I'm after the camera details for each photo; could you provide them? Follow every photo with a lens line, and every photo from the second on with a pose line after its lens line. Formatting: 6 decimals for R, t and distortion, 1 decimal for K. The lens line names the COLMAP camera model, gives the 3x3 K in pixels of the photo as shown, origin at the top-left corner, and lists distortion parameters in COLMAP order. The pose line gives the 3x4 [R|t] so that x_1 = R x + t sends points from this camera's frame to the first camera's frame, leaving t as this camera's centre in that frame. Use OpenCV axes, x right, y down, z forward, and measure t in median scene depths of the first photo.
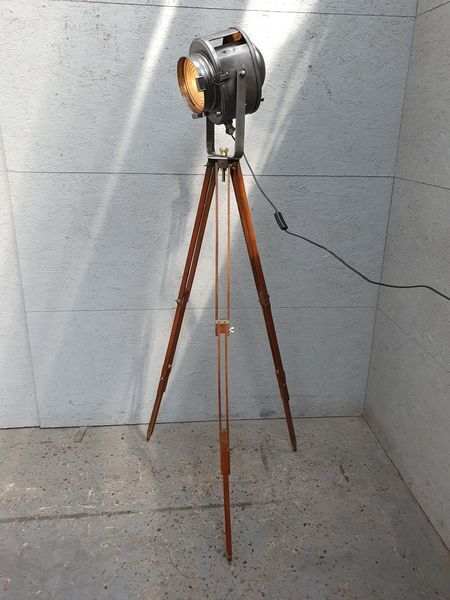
lens RADIAL K [[464.8, 0, 225.5], [0, 464.8, 296.6], [0, 0, 1]] dist [-0.001608, 0.026691]
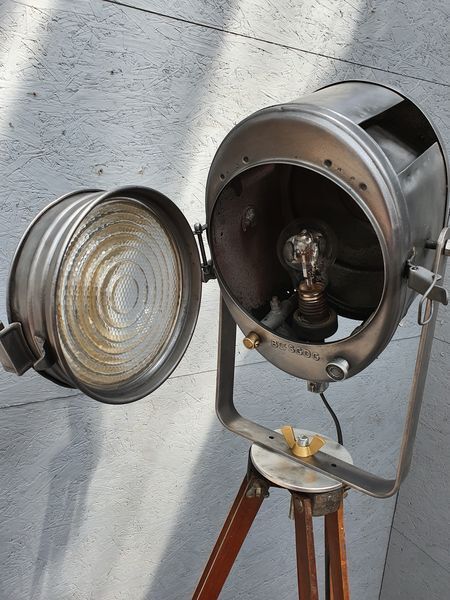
lens RADIAL K [[464.8, 0, 223.0], [0, 464.8, 295.4], [0, 0, 1]] dist [-0.001608, 0.026691]
pose [[0.906794, -0.064843, 0.416558, -0.144509], [0.094097, 0.994304, -0.050060, -0.326350], [-0.410940, 0.084591, 0.907730, 0.588205]]
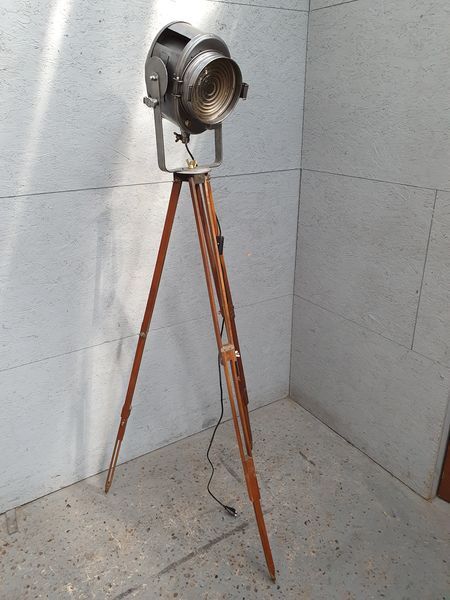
lens RADIAL K [[464.8, 0, 221.7], [0, 464.8, 296.2], [0, 0, 1]] dist [-0.001608, 0.026691]
pose [[0.891831, -0.197896, 0.406786, -0.286461], [0.176262, 0.980182, 0.090411, -0.111991], [-0.416616, -0.008930, 0.909039, 0.144447]]
